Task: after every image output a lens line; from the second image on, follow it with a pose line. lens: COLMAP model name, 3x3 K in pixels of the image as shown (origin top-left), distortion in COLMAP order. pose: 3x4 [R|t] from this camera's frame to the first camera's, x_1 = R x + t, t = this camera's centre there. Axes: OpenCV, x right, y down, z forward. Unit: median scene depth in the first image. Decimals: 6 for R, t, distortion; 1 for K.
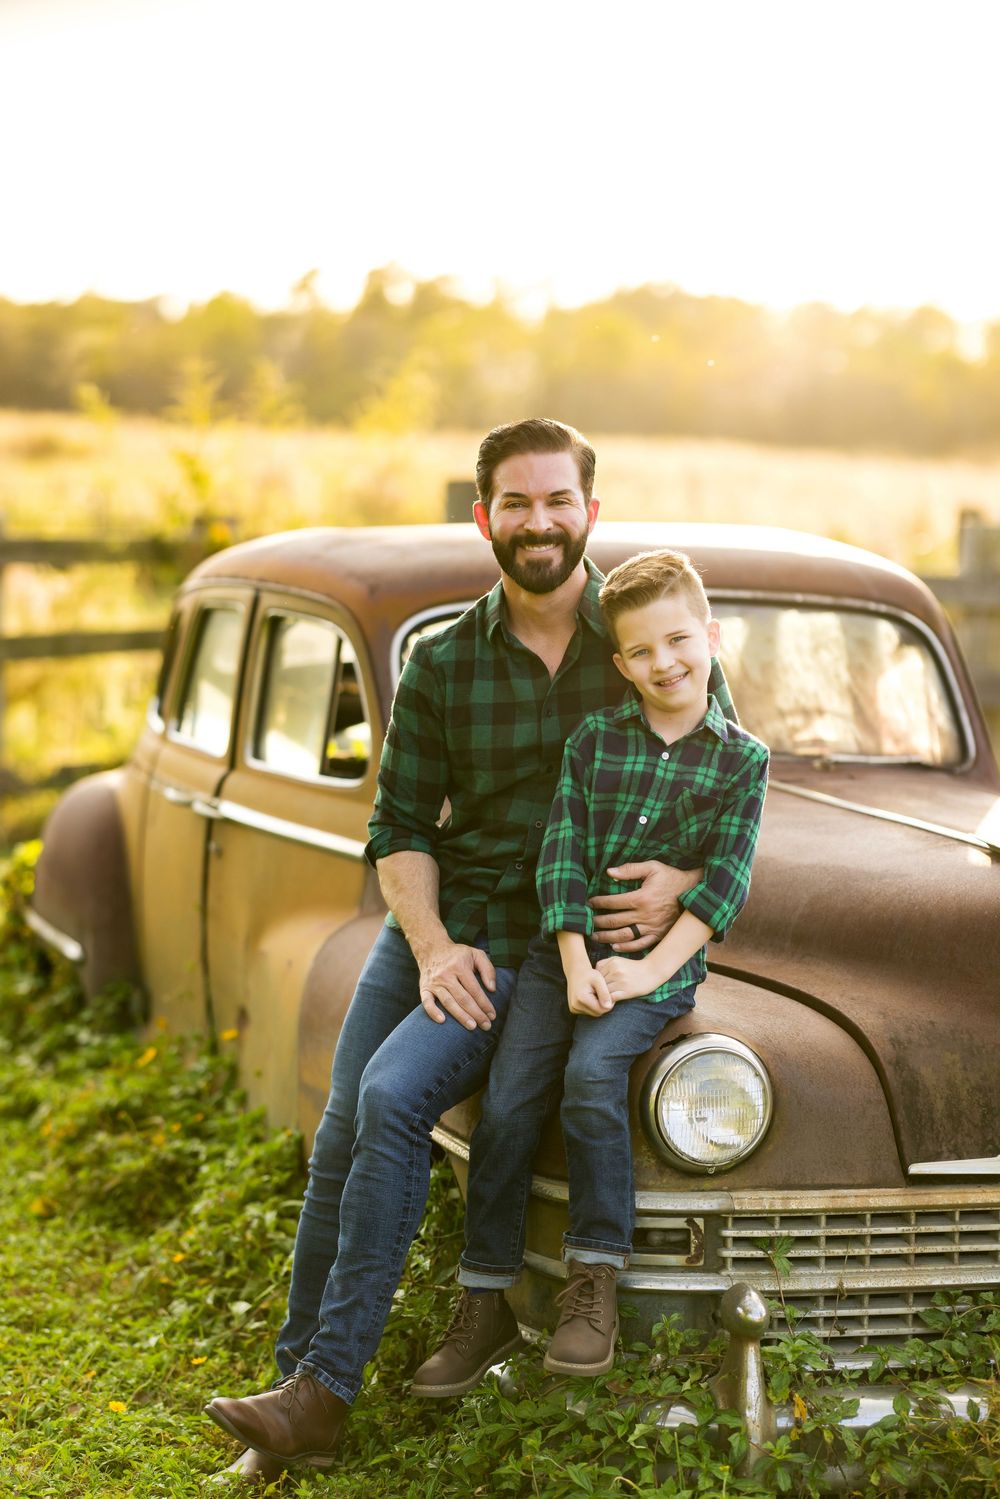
lens RADIAL K [[3723.5, 0, 500.0], [0, 3723.5, 749.5], [0, 0, 1]] dist [-0.012004, 0.322355]
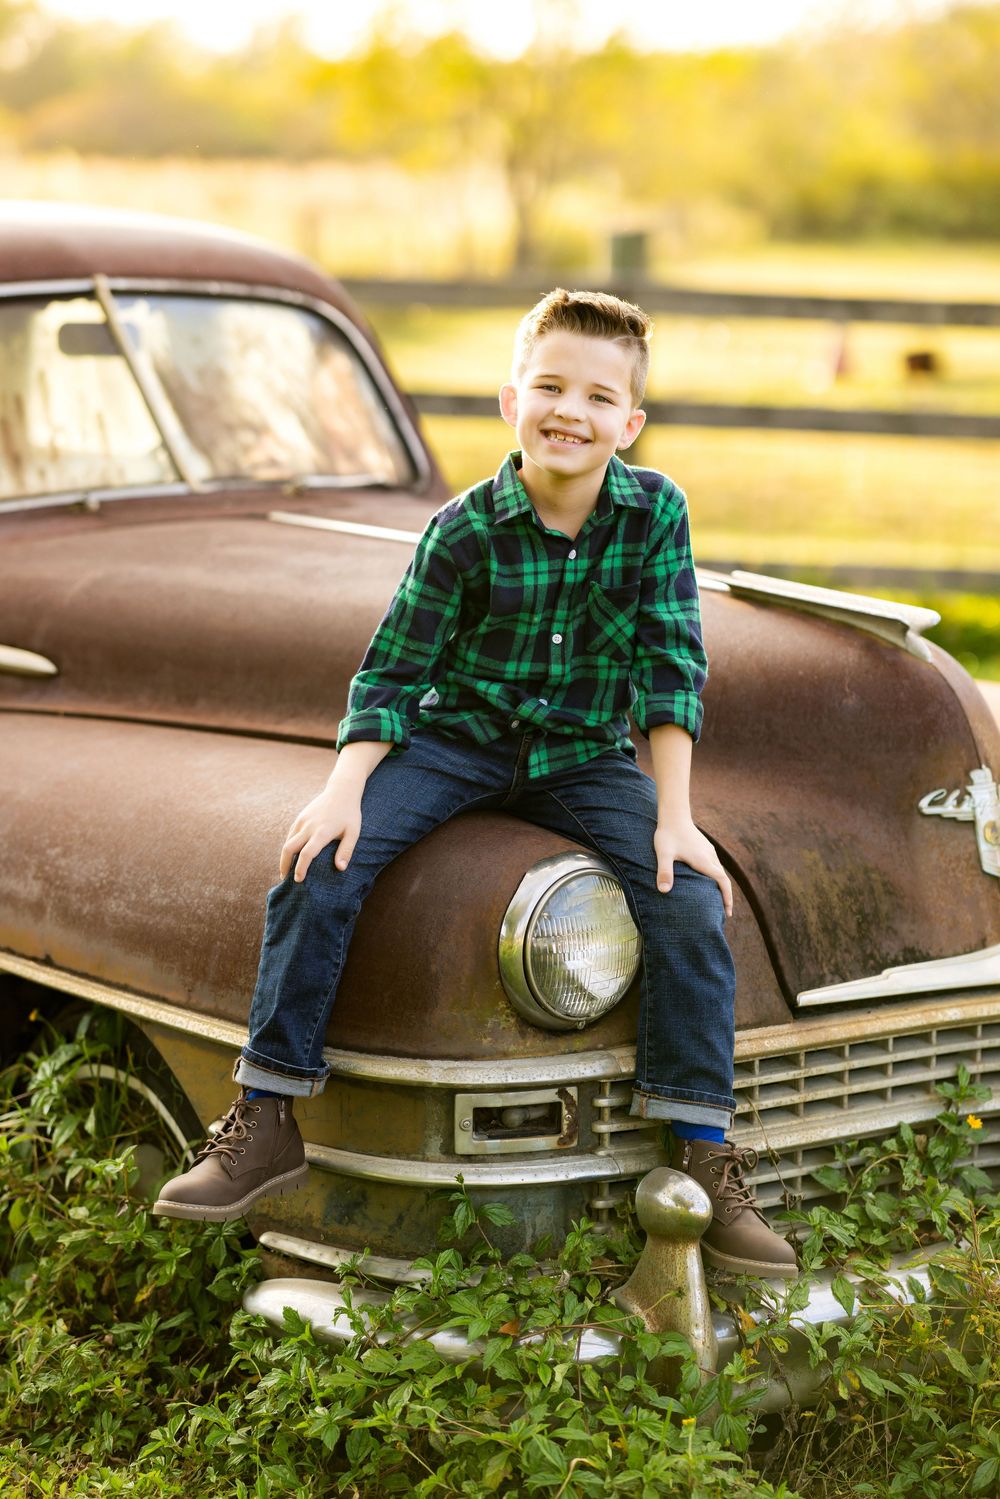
lens RADIAL K [[3407.1, 0, 500.0], [0, 3407.1, 749.5], [0, 0, 1]] dist [-0.020877, 0.031179]
pose [[0.898750, -0.061389, 0.434143, -0.264680], [0.020741, 0.994994, 0.097759, -0.014839], [-0.437971, -0.078856, 0.895524, 0.369683]]
